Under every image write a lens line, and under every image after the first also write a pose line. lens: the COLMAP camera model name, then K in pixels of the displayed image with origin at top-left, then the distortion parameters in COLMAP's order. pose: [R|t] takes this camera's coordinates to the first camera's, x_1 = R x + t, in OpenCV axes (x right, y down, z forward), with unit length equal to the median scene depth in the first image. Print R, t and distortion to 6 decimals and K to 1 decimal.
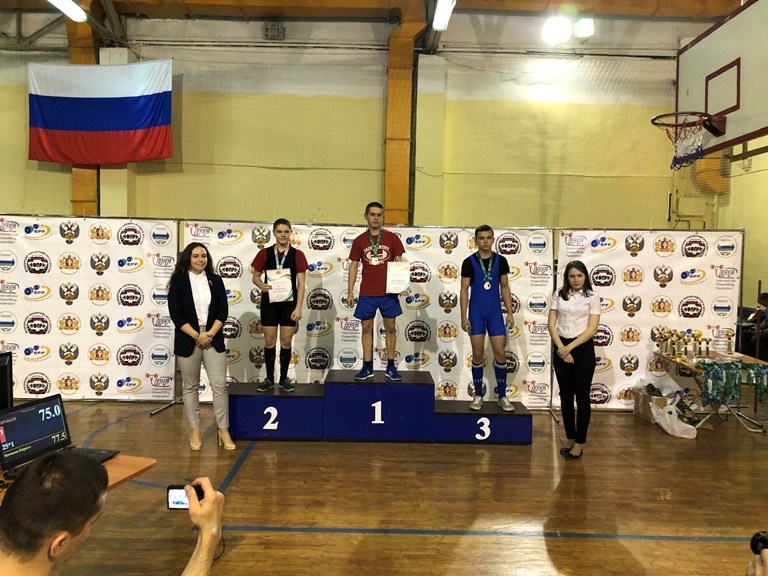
lens RADIAL K [[625.9, 0, 377.7], [0, 625.9, 274.3], [0, 0, 1]] dist [0.025230, -0.015221]
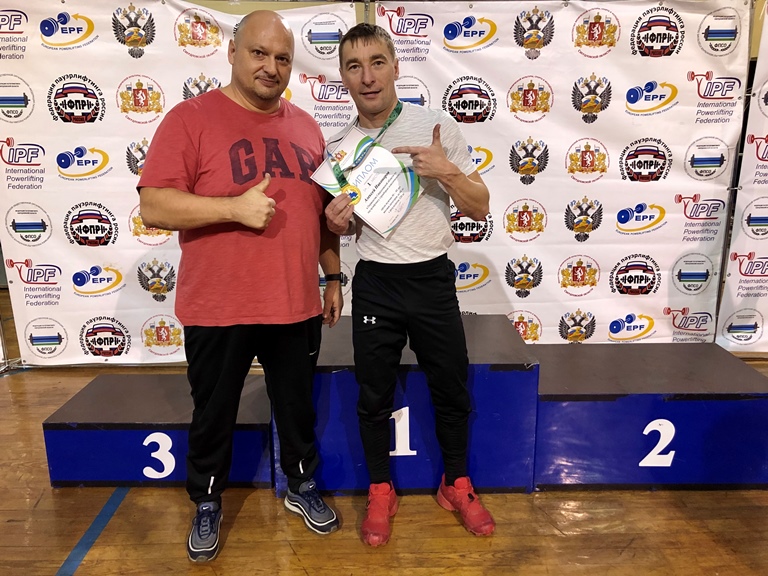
lens RADIAL K [[625.9, 0, 381.1], [0, 625.9, 281.4], [0, 0, 1]] dist [0.025230, -0.015221]
pose [[0.999480, -0.029784, 0.012364, -0.013498], [0.026305, 0.974761, 0.221696, 0.023740], [-0.018655, -0.221255, 0.975037, 0.493971]]
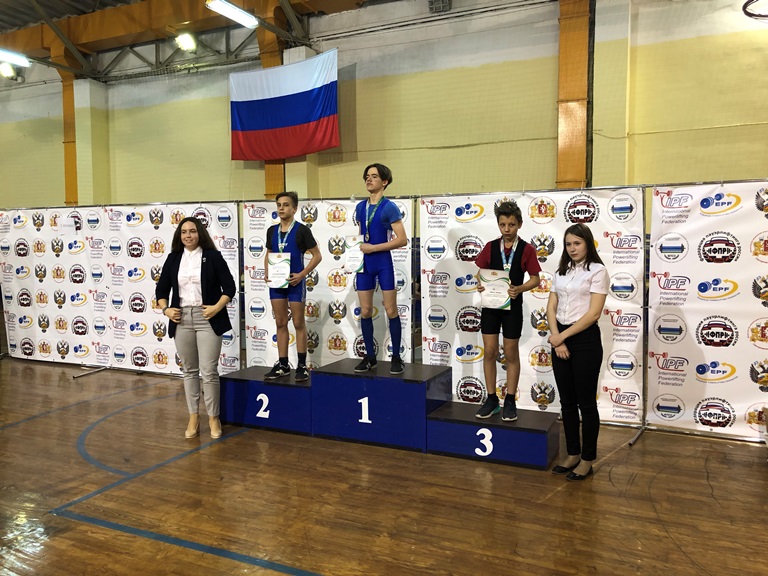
lens RADIAL K [[625.9, 0, 384.5], [0, 625.9, 273.7], [0, 0, 1]] dist [0.025230, -0.015221]
pose [[0.903382, -0.004961, -0.428808, 0.321260], [0.011778, 0.999843, 0.013245, 0.017644], [0.428675, -0.017015, 0.903299, 0.191247]]
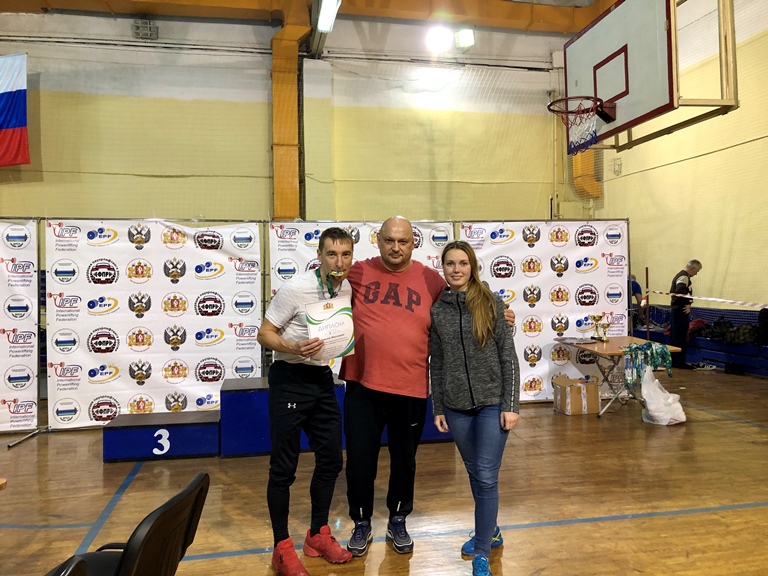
lens RADIAL K [[625.9, 0, 380.4], [0, 625.9, 276.6], [0, 0, 1]] dist [0.025230, -0.015221]
pose [[0.982262, -0.035777, 0.184071, -0.016601], [0.041543, 0.998756, -0.027565, 0.036154], [-0.182855, 0.034723, 0.982526, 0.063941]]
